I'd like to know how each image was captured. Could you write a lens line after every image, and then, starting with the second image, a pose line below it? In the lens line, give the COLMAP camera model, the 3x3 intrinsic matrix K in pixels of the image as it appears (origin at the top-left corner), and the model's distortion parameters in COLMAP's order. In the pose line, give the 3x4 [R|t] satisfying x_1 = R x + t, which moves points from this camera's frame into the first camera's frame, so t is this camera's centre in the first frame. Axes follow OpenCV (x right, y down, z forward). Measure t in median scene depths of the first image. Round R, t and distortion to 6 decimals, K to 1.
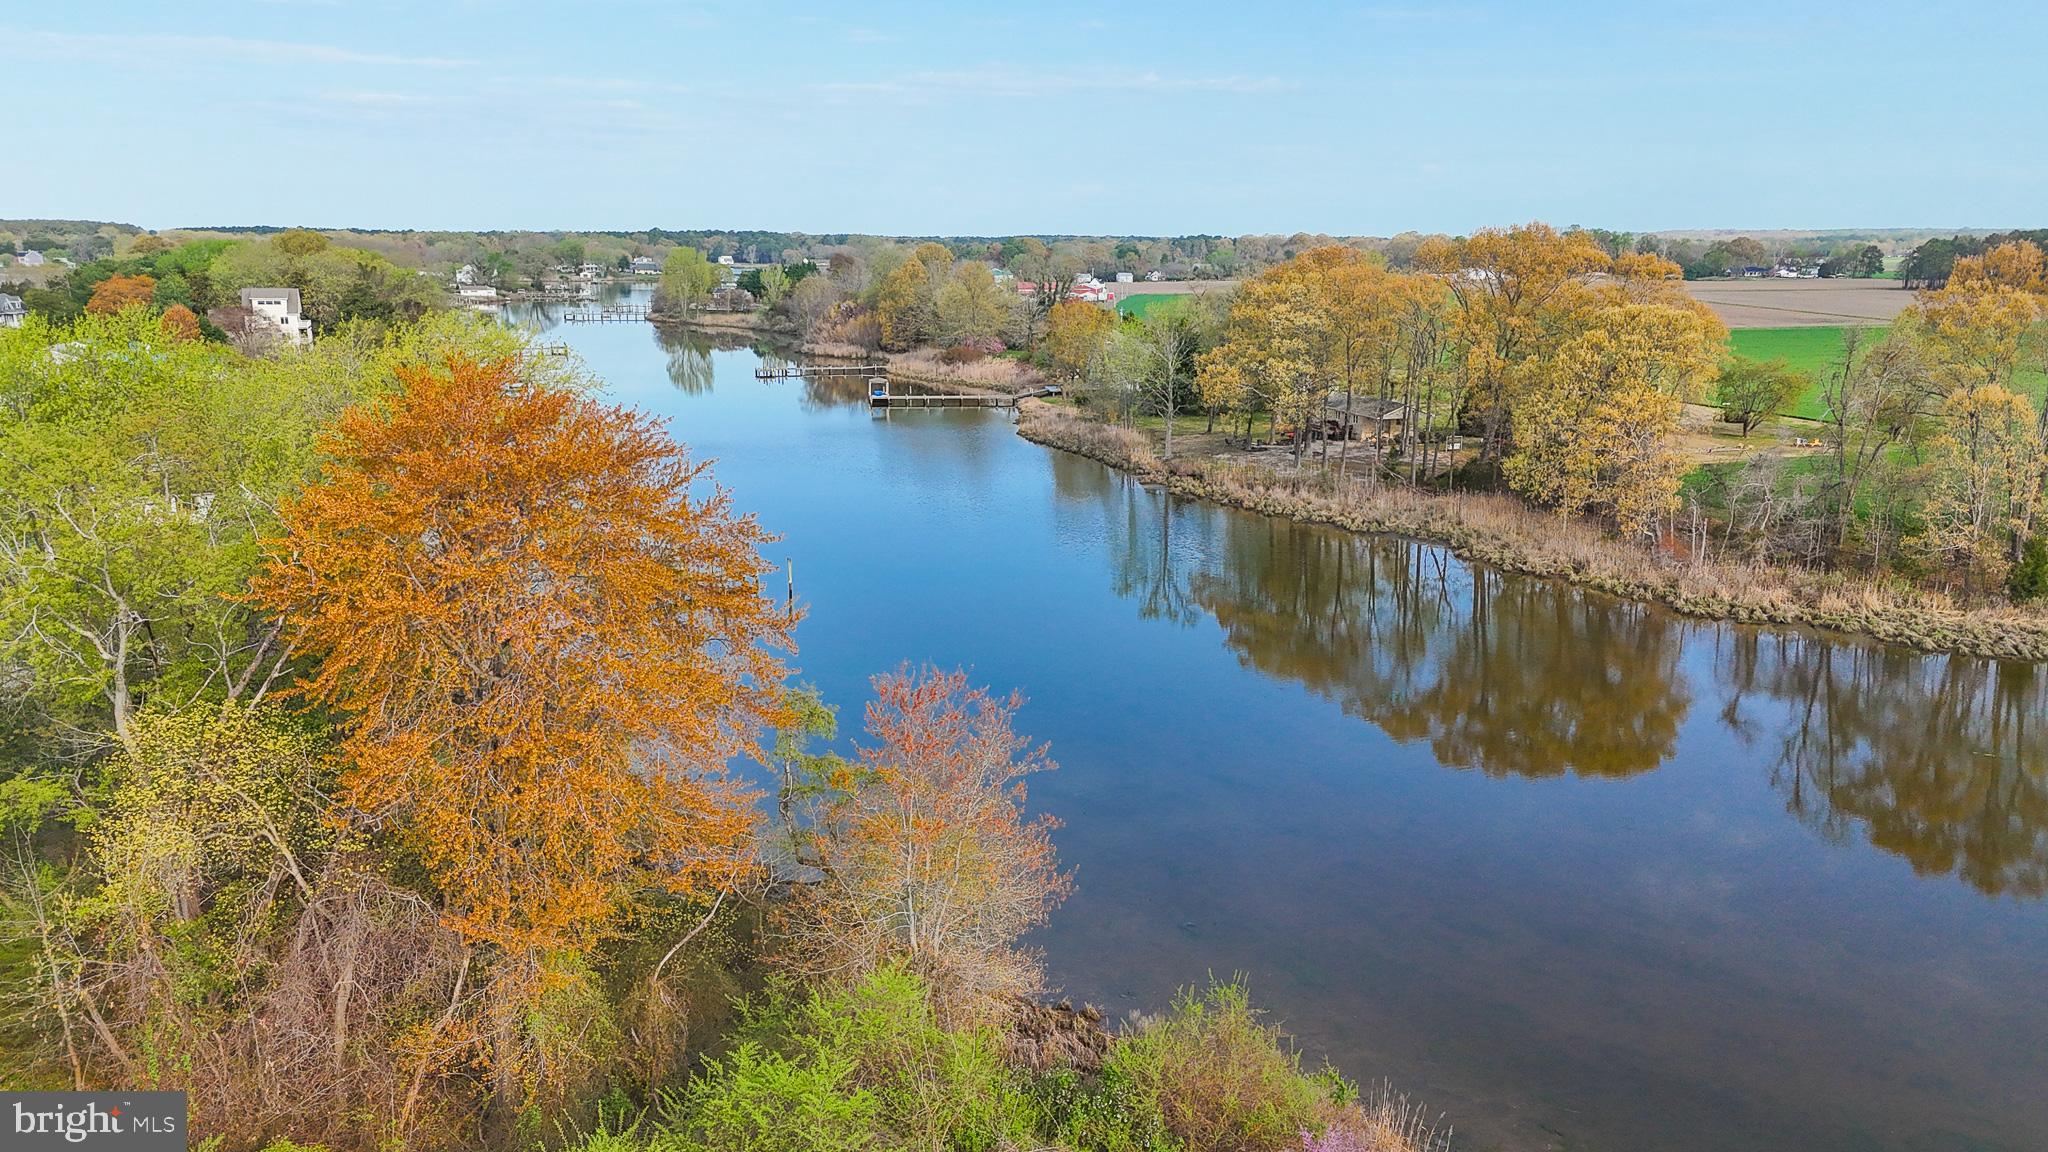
lens RADIAL K [[1505.5, 0, 1030.4], [0, 1505.5, 580.0], [0, 0, 1]] dist [0.078492, -0.072041]
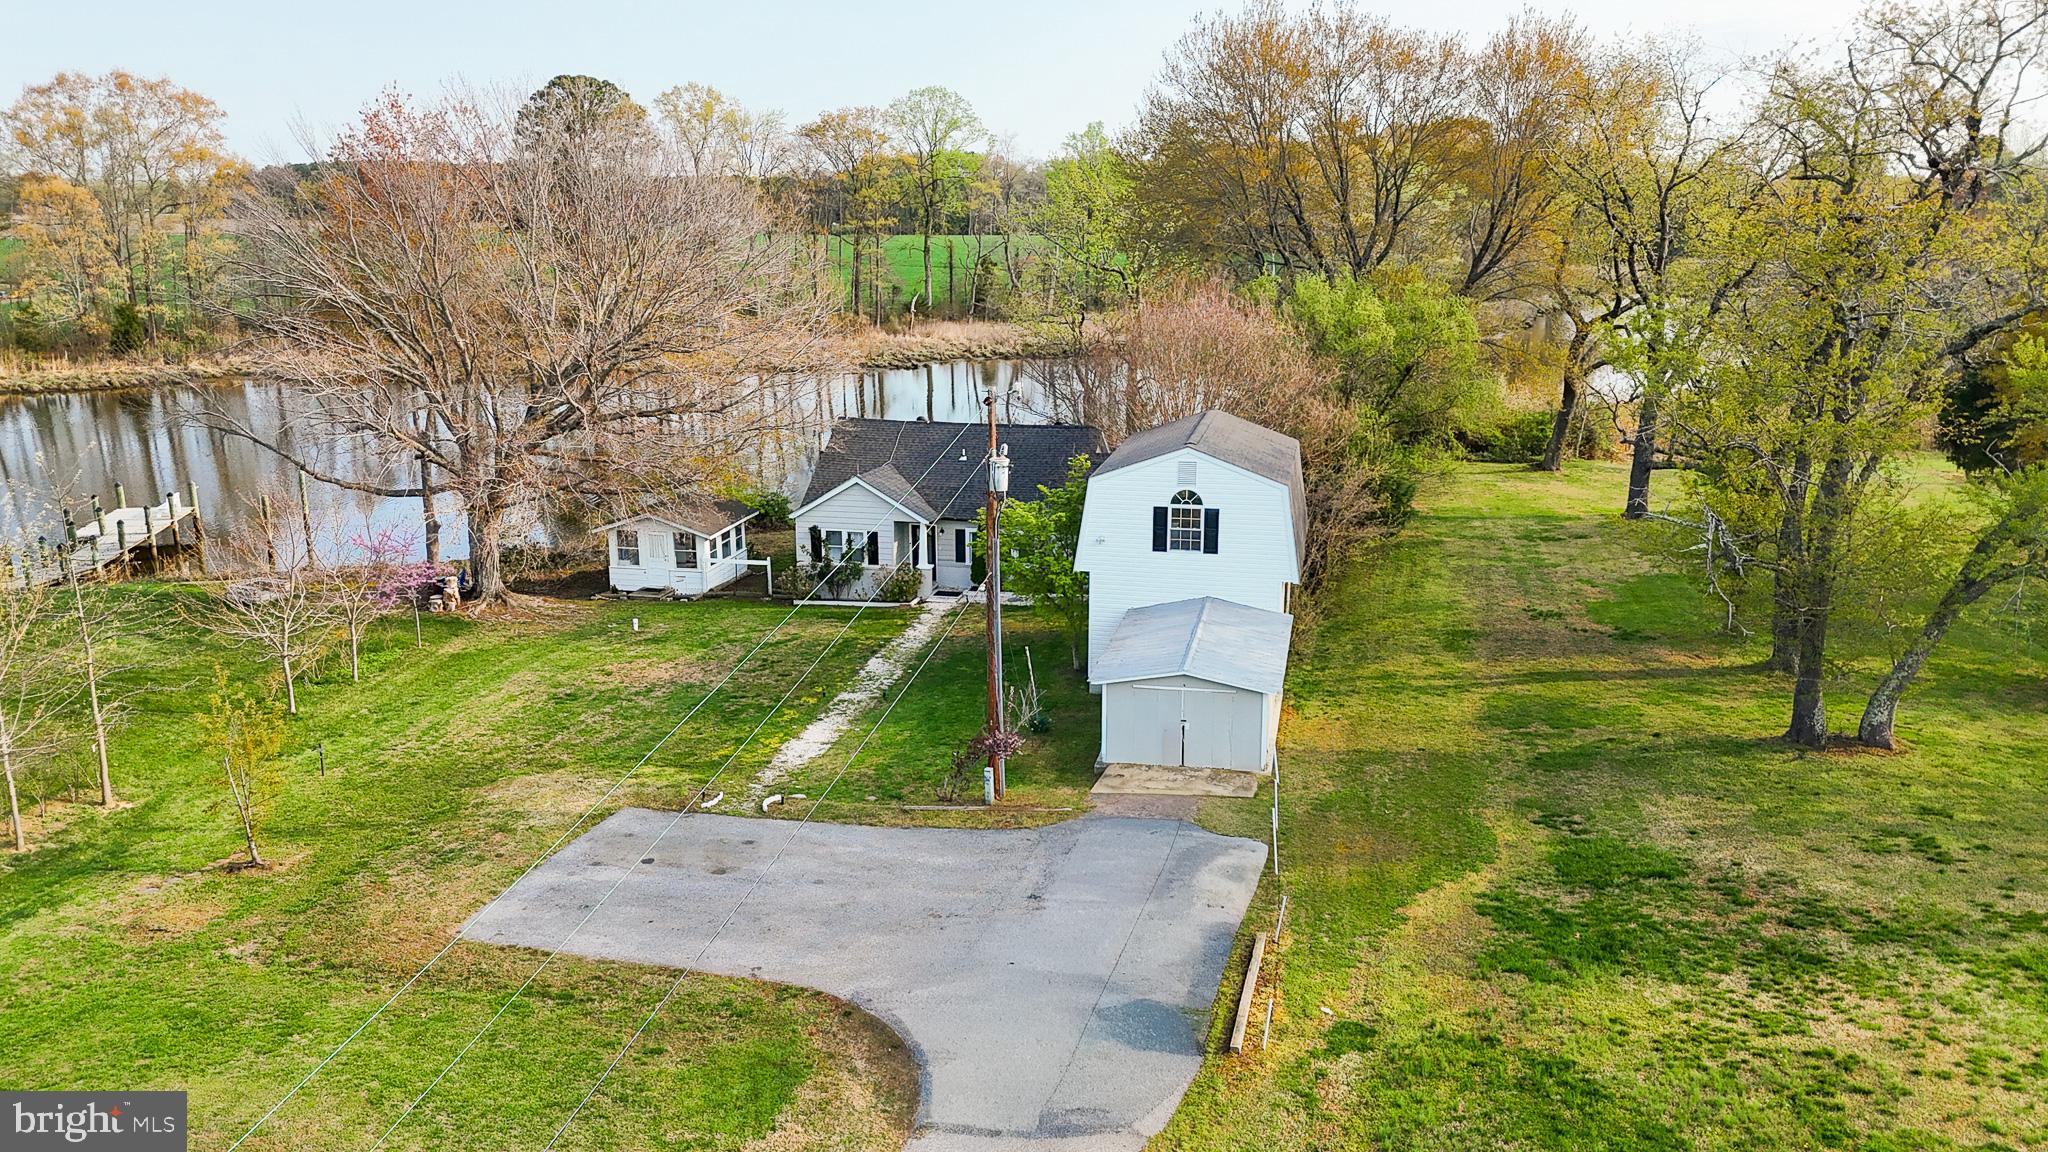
lens RADIAL K [[1505.5, 0, 1036.7], [0, 1505.5, 577.0], [0, 0, 1]] dist [0.078492, -0.072041]
pose [[0.563249, -0.200131, 0.801685, 0.025783], [0.179613, 0.976680, 0.117624, 0.134261], [-0.806530, 0.077741, 0.586060, -0.230834]]
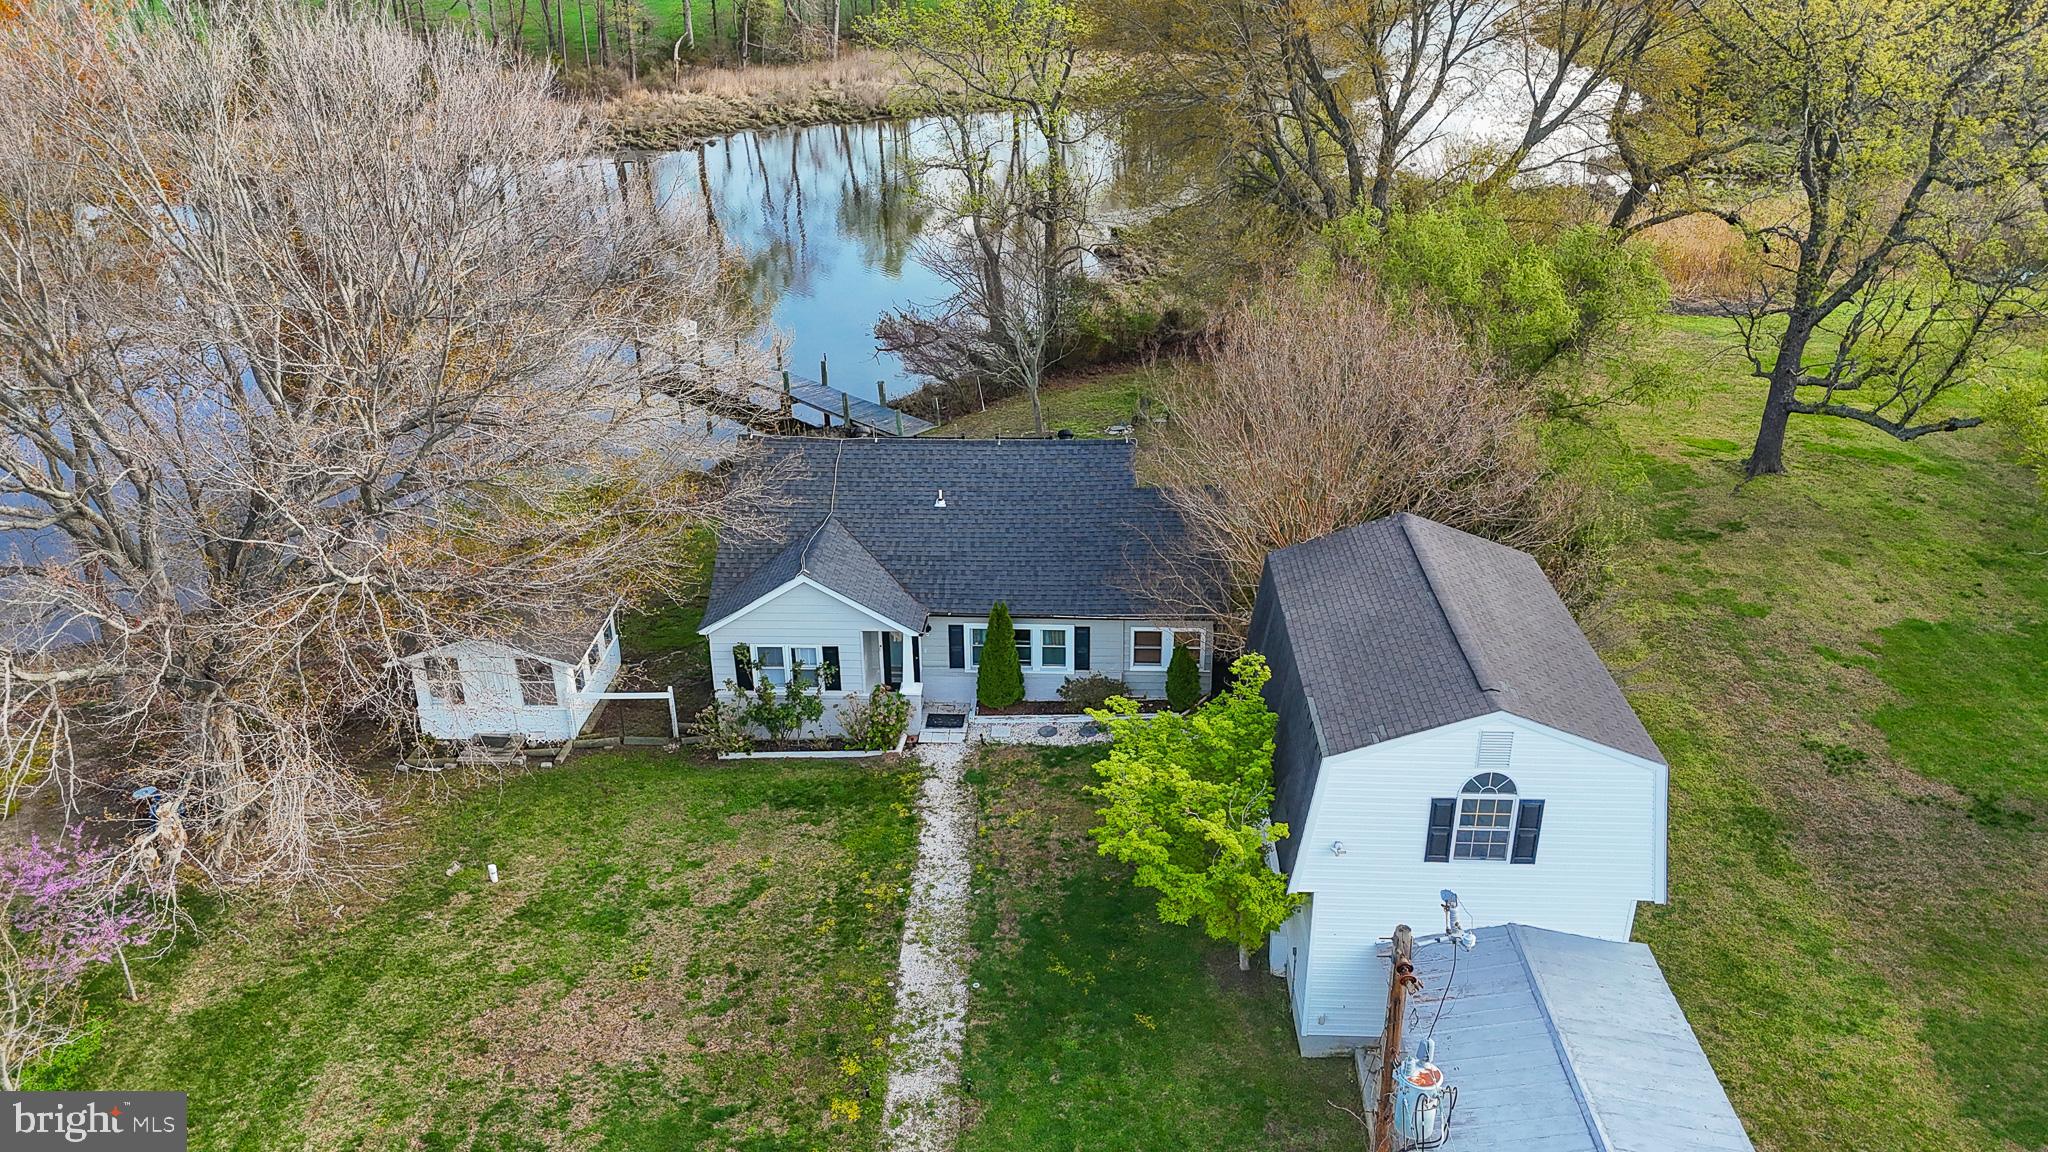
lens RADIAL K [[1505.5, 0, 1035.1], [0, 1505.5, 571.3], [0, 0, 1]] dist [0.078492, -0.072041]
pose [[0.414478, -0.393099, 0.820781, 0.118704], [0.204502, 0.919063, 0.336900, 0.070510], [-0.886784, 0.028213, 0.461321, -0.125190]]
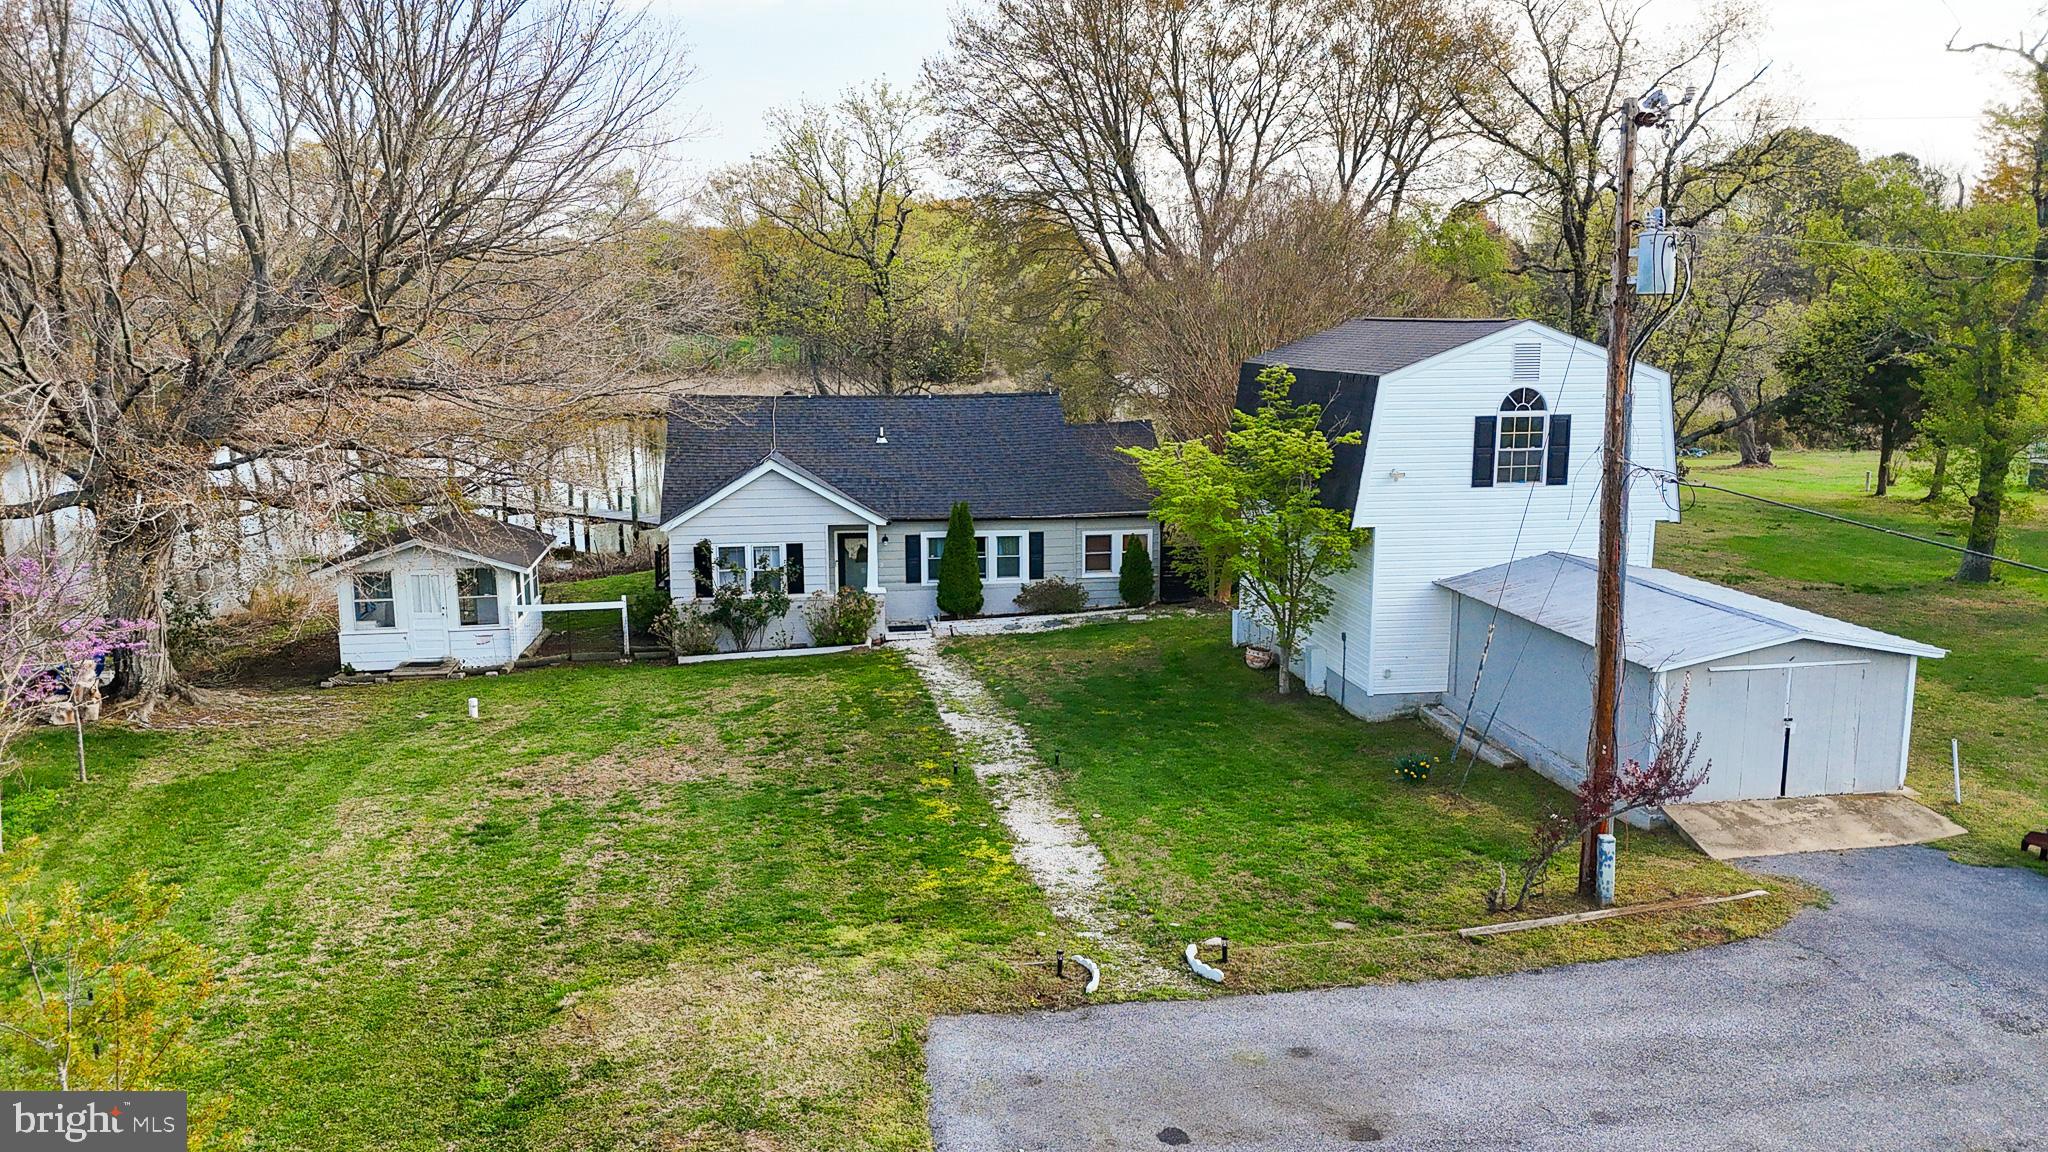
lens RADIAL K [[1505.5, 0, 1036.2], [0, 1505.5, 583.9], [0, 0, 1]] dist [0.078492, -0.072041]
pose [[0.229807, -0.177876, 0.956843, 0.074713], [0.214328, 0.968269, 0.128525, 0.142951], [-0.949343, 0.175543, 0.260638, -0.080391]]
